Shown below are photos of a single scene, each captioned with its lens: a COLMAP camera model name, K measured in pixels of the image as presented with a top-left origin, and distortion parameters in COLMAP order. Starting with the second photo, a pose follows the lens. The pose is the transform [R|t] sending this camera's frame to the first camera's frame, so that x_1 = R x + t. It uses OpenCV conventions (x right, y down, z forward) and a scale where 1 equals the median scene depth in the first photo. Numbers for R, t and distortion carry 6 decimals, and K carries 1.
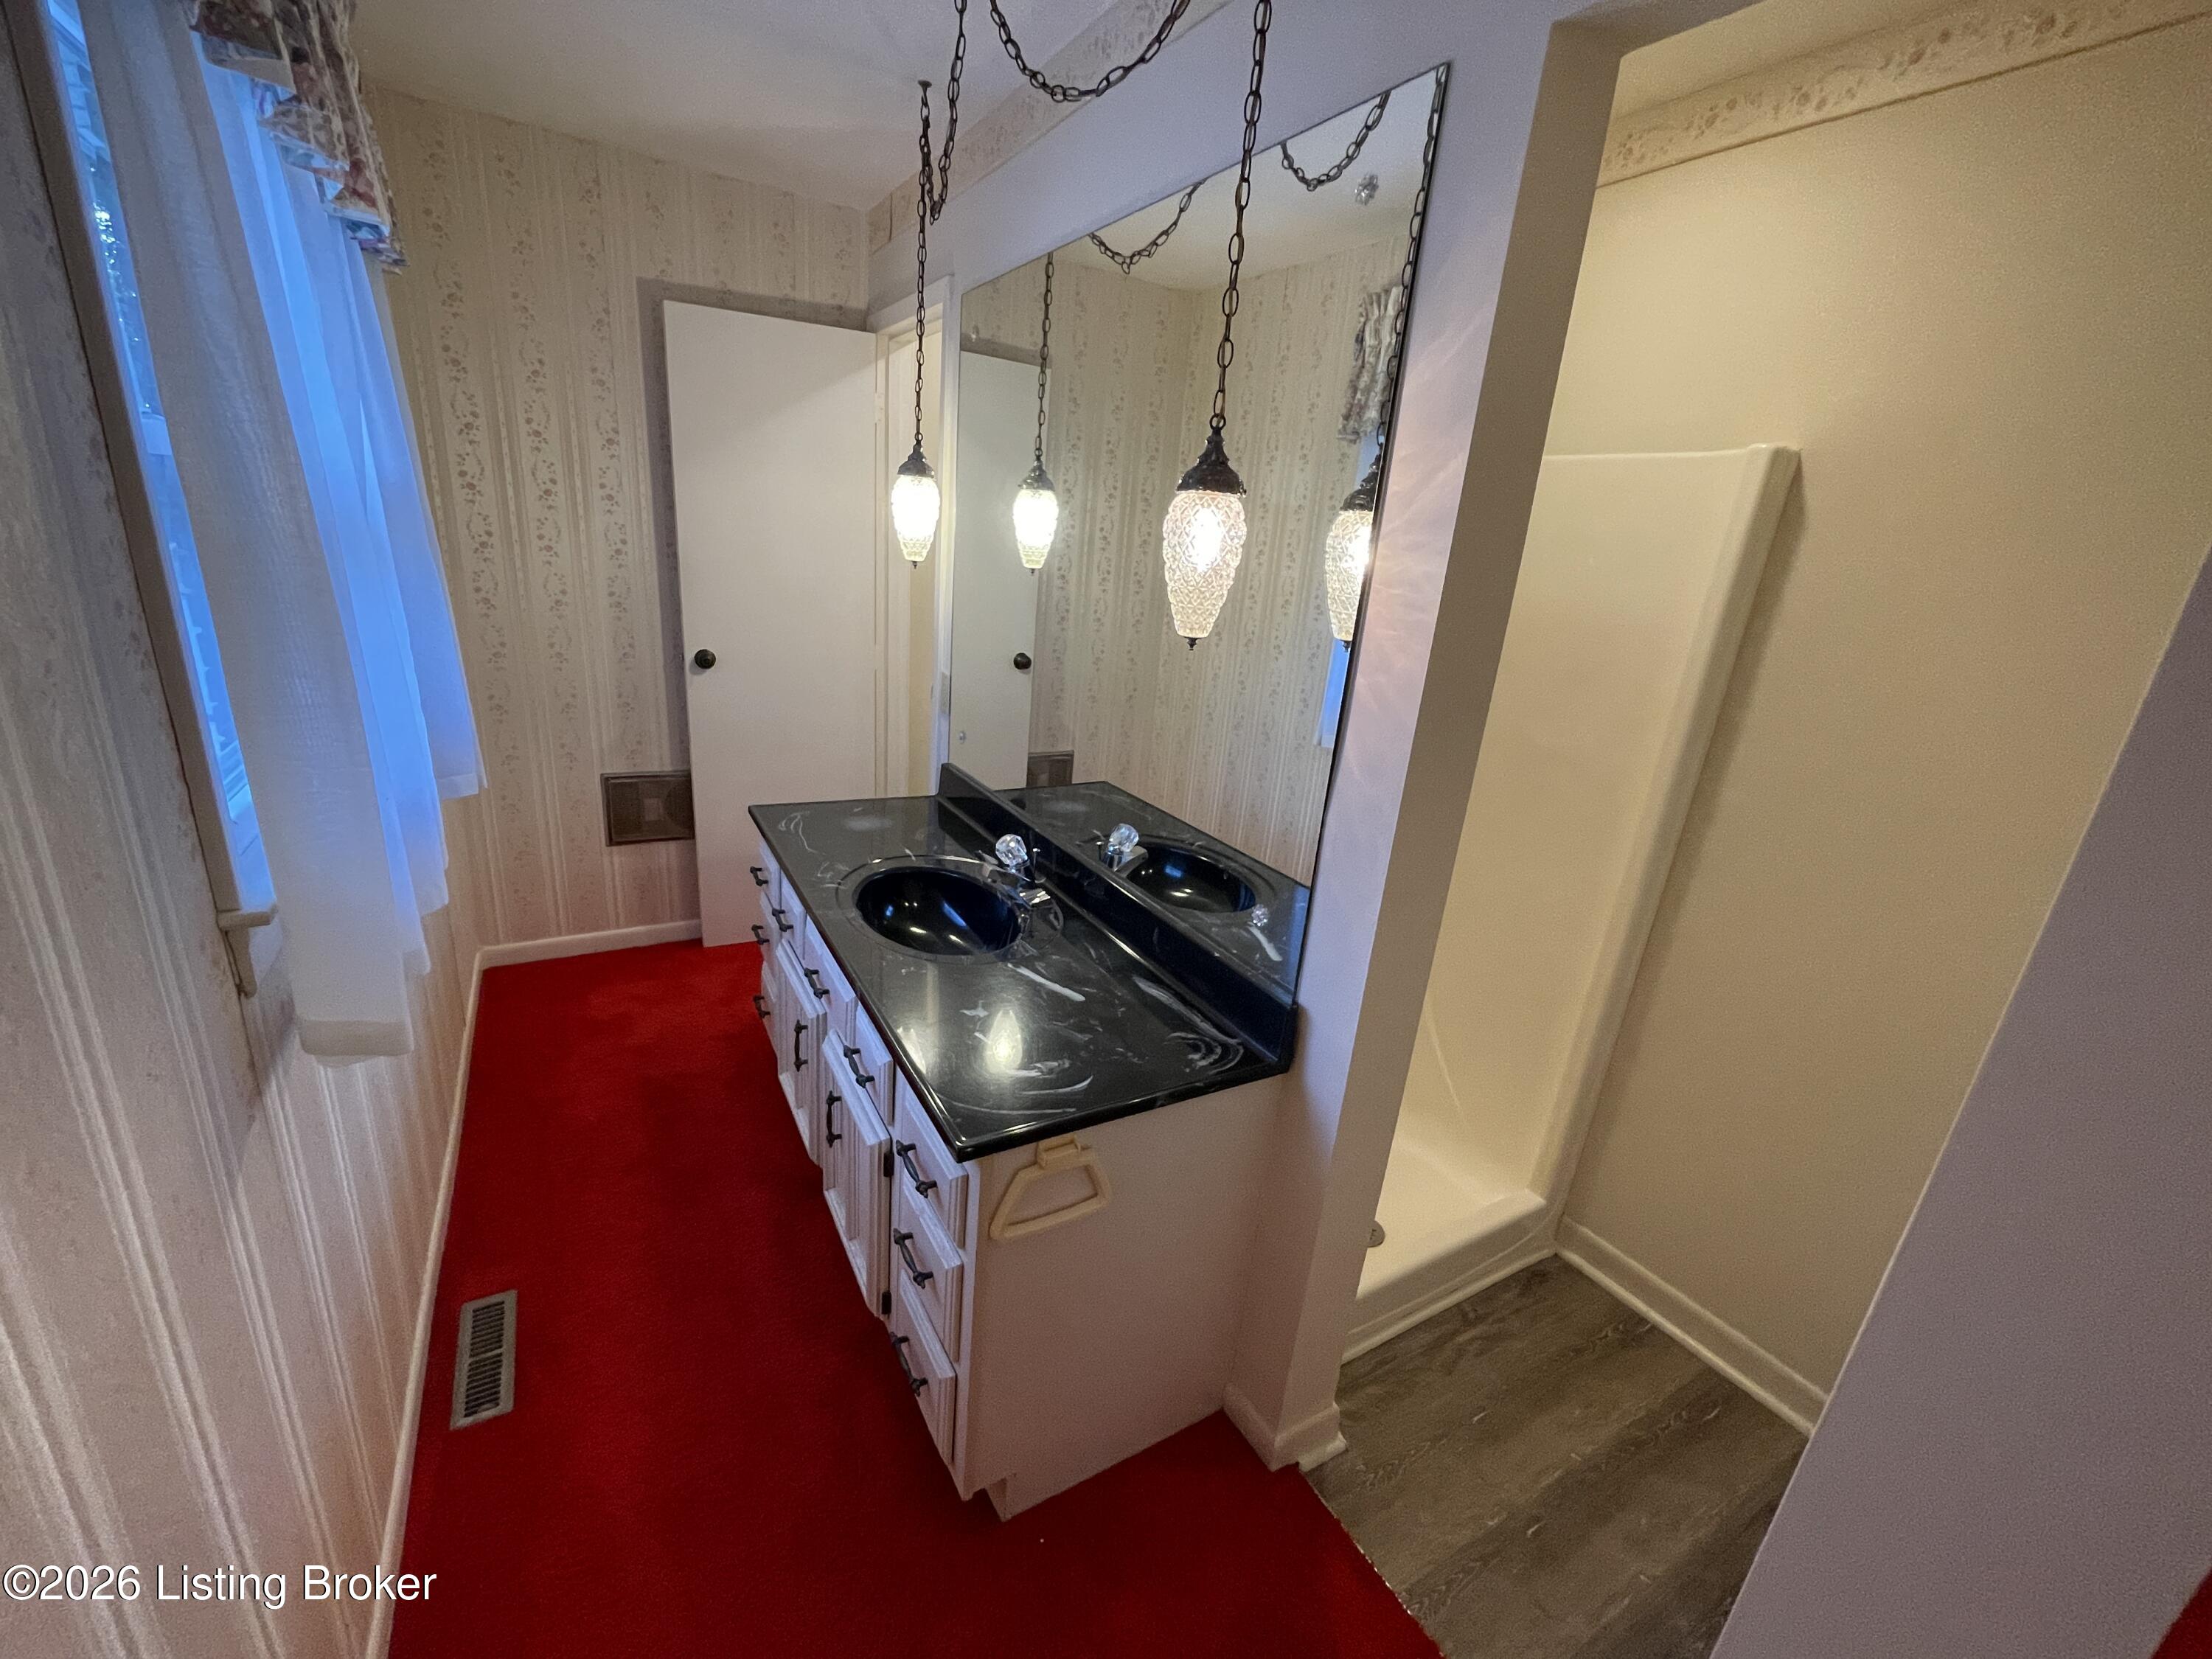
lens RADIAL K [[904.1, 0, 1107.0], [0, 904.1, 825.5], [0, 0, 1]] dist [0.007591, -0.000647]
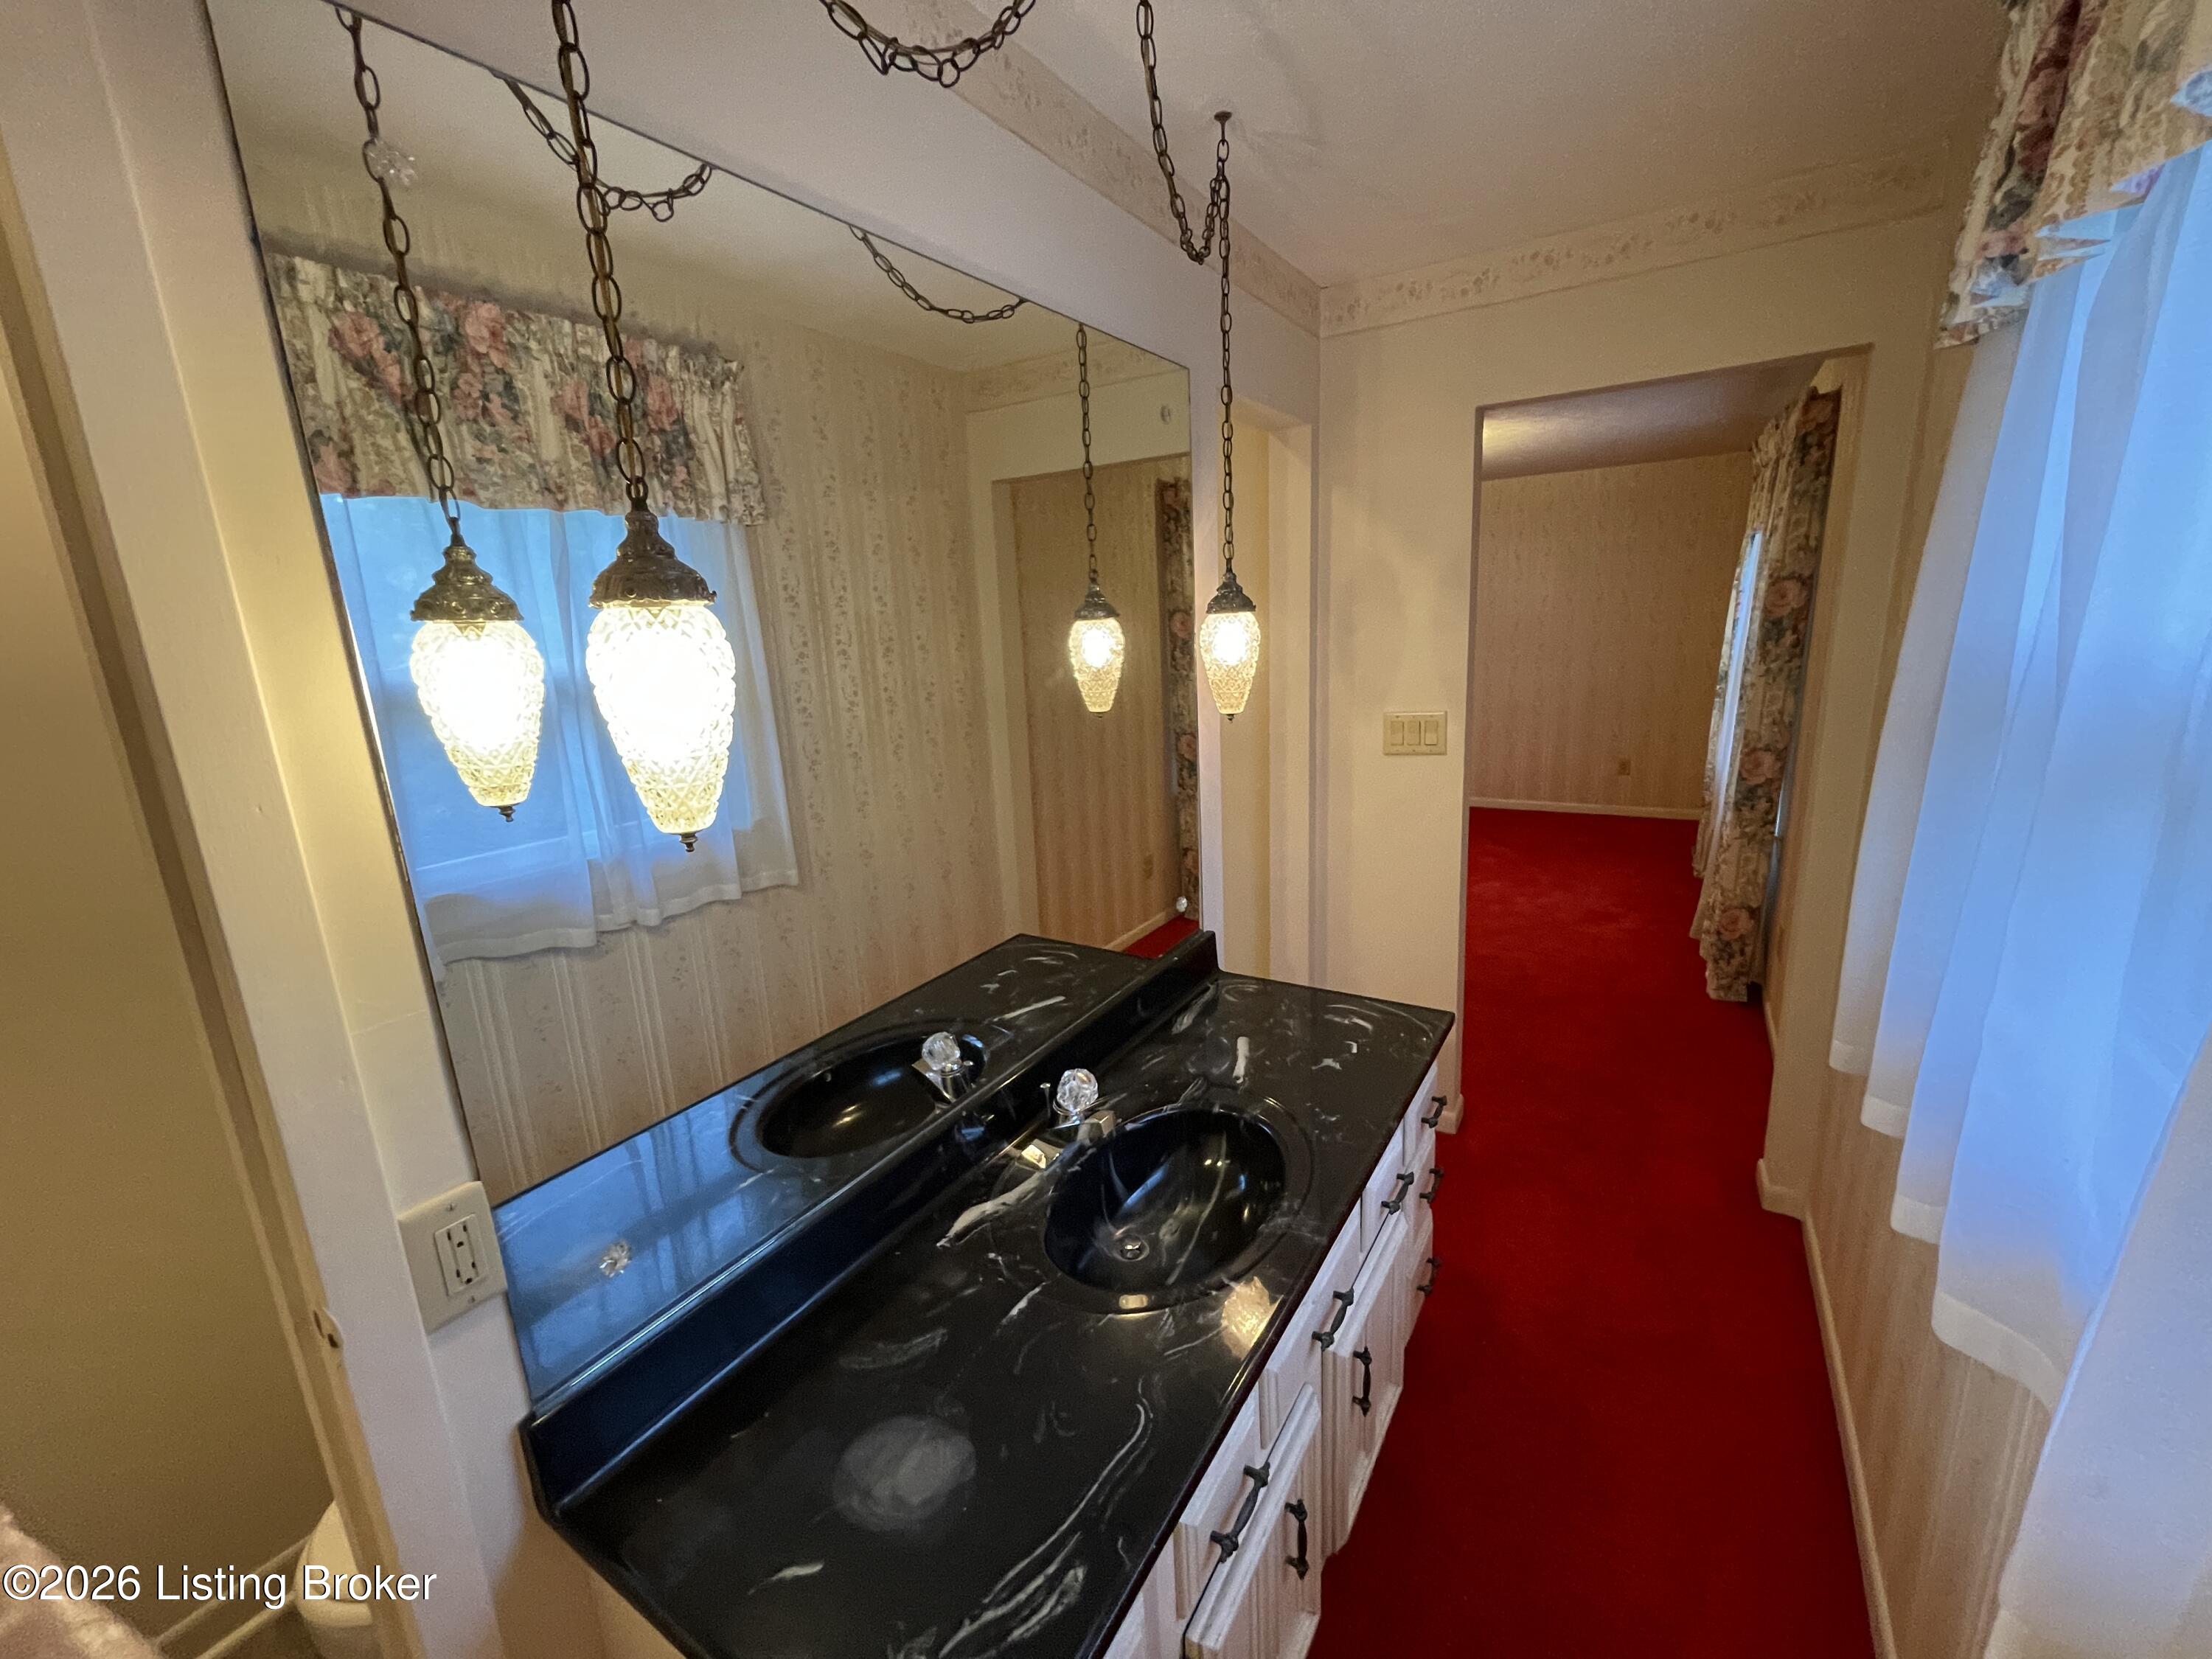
lens RADIAL K [[904.1, 0, 1109.6], [0, 904.1, 826.7], [0, 0, 1]] dist [0.007591, -0.000647]
pose [[-0.477175, -0.262378, 0.838726, -0.842892], [0.273763, 0.862521, 0.425573, -0.577616], [-0.835080, 0.432685, -0.339744, 1.408788]]
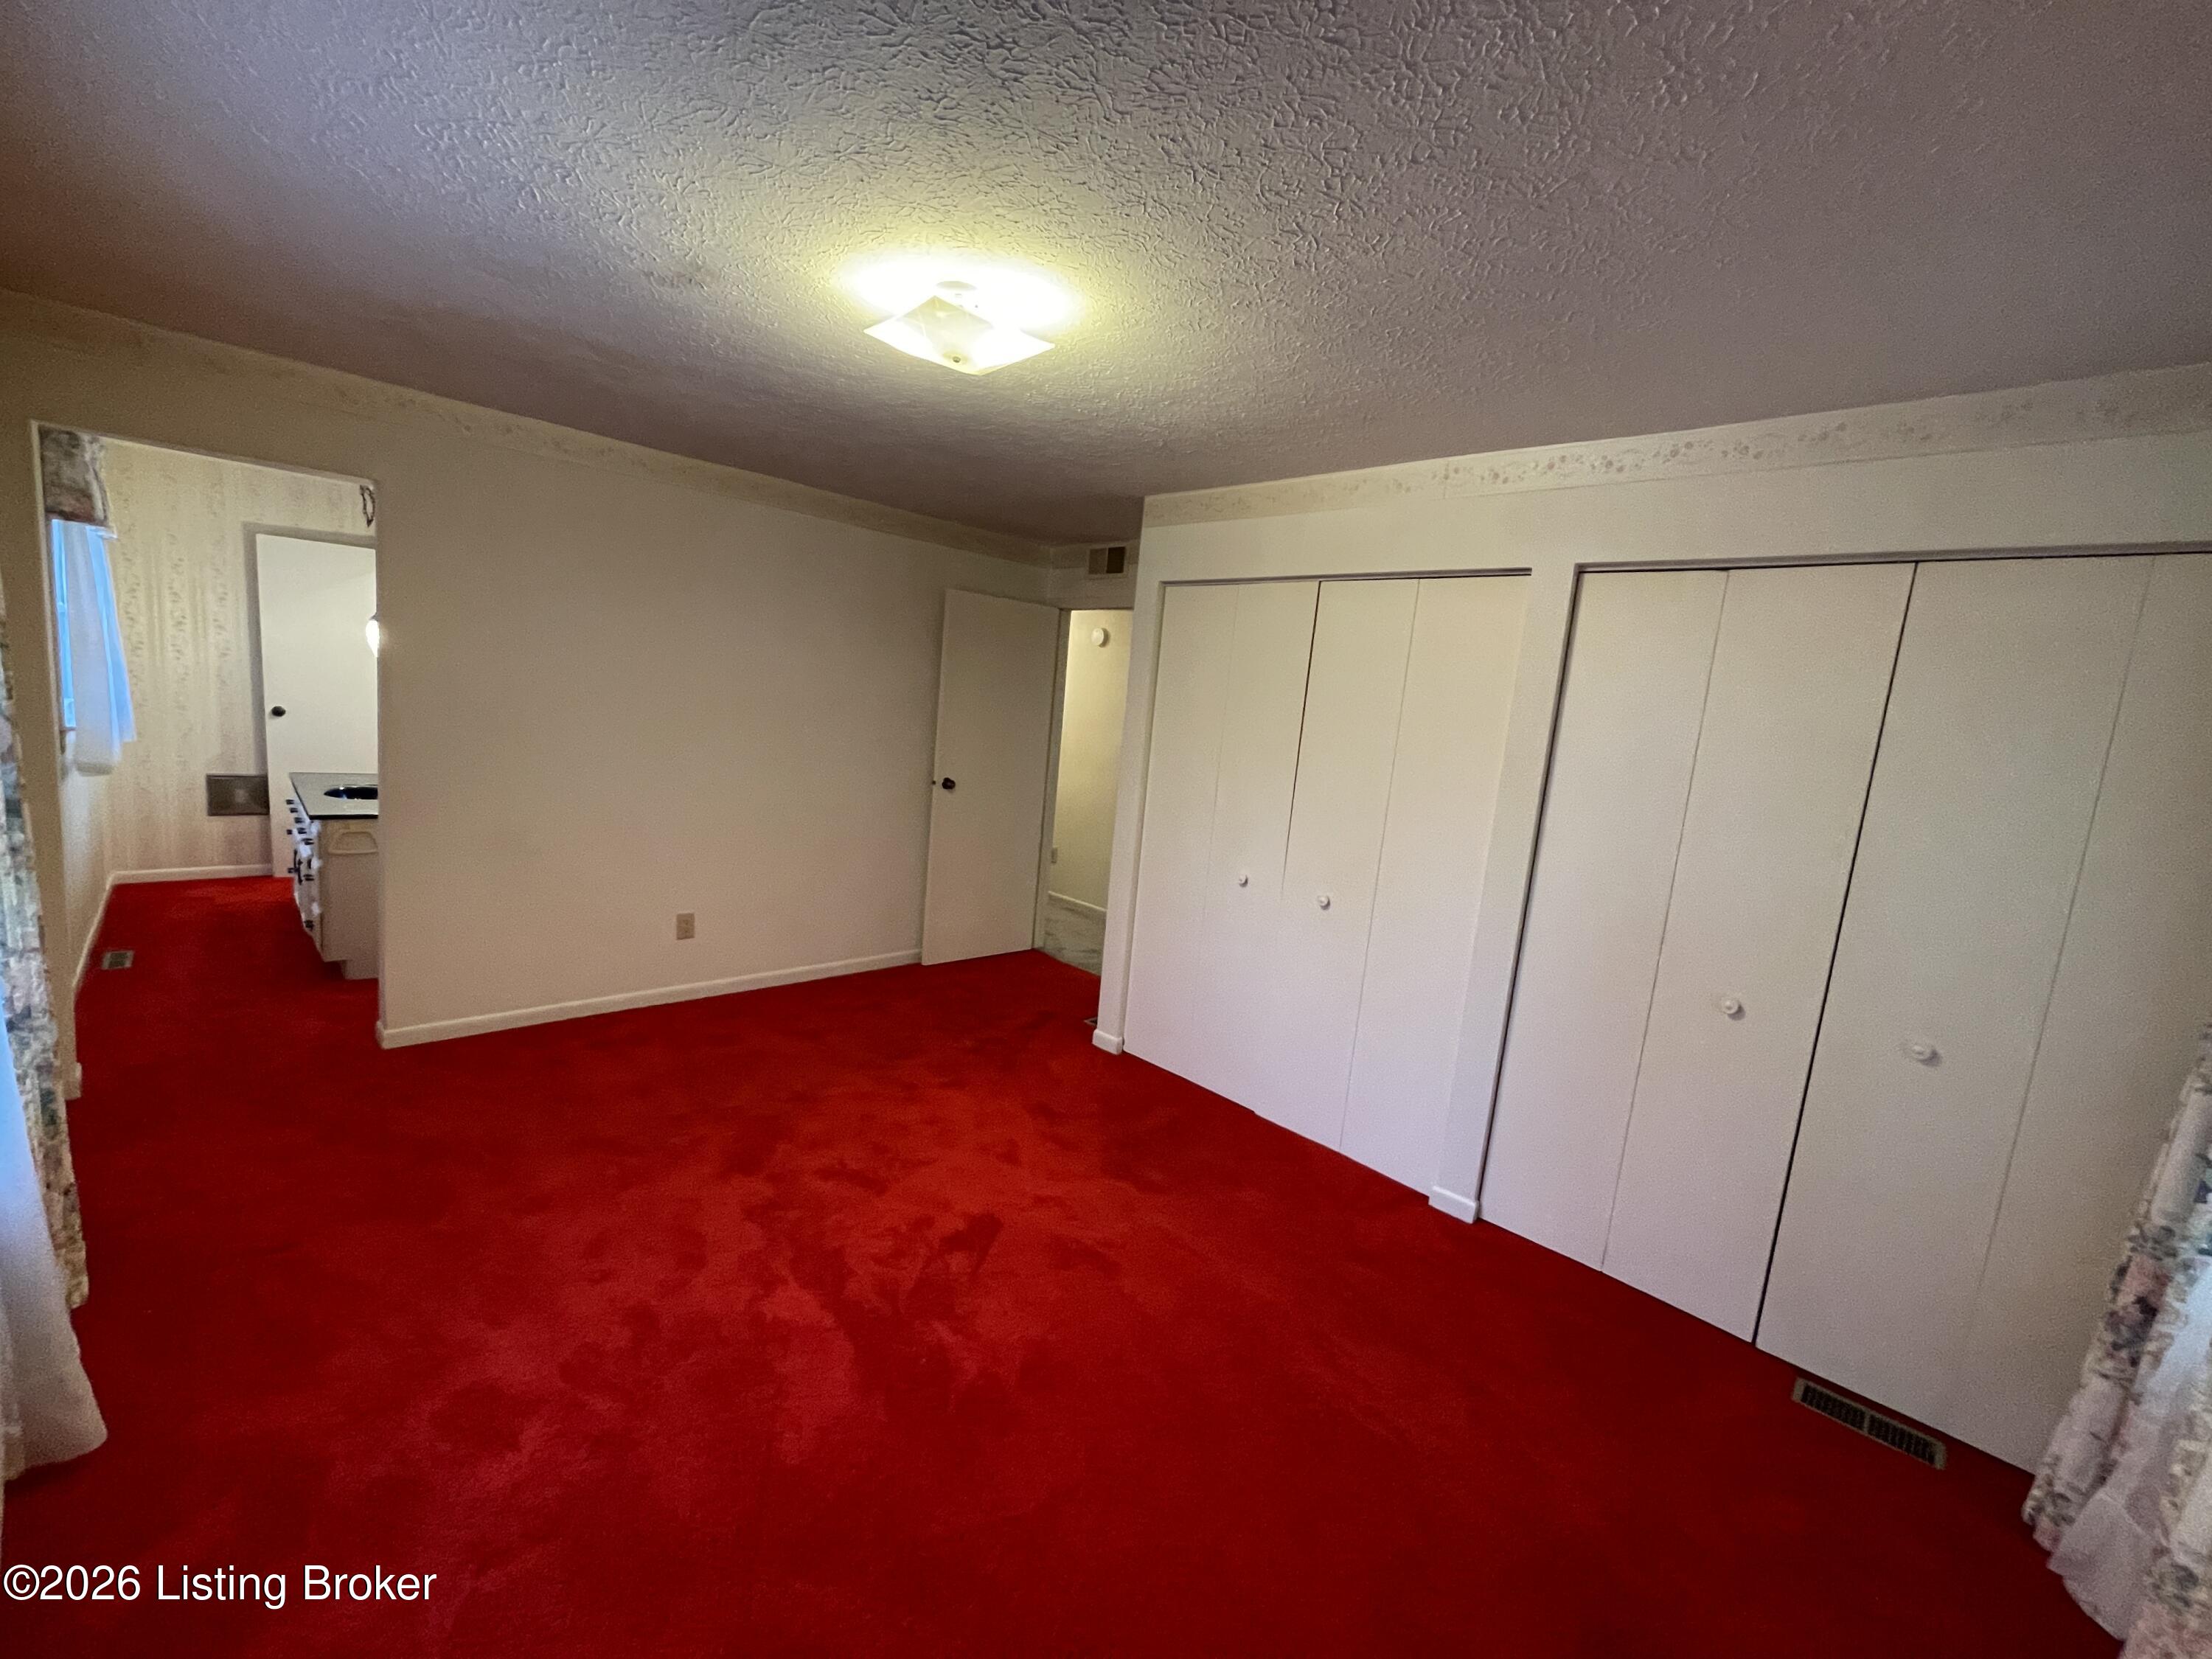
lens RADIAL K [[904.1, 0, 1106.2], [0, 904.1, 832.7], [0, 0, 1]] dist [0.007591, -0.000647]
pose [[0.970522, -0.029746, 0.239169, 0.738166], [0.063360, 0.988939, -0.134111, 0.413128], [-0.232534, 0.145312, 0.961672, -1.132507]]
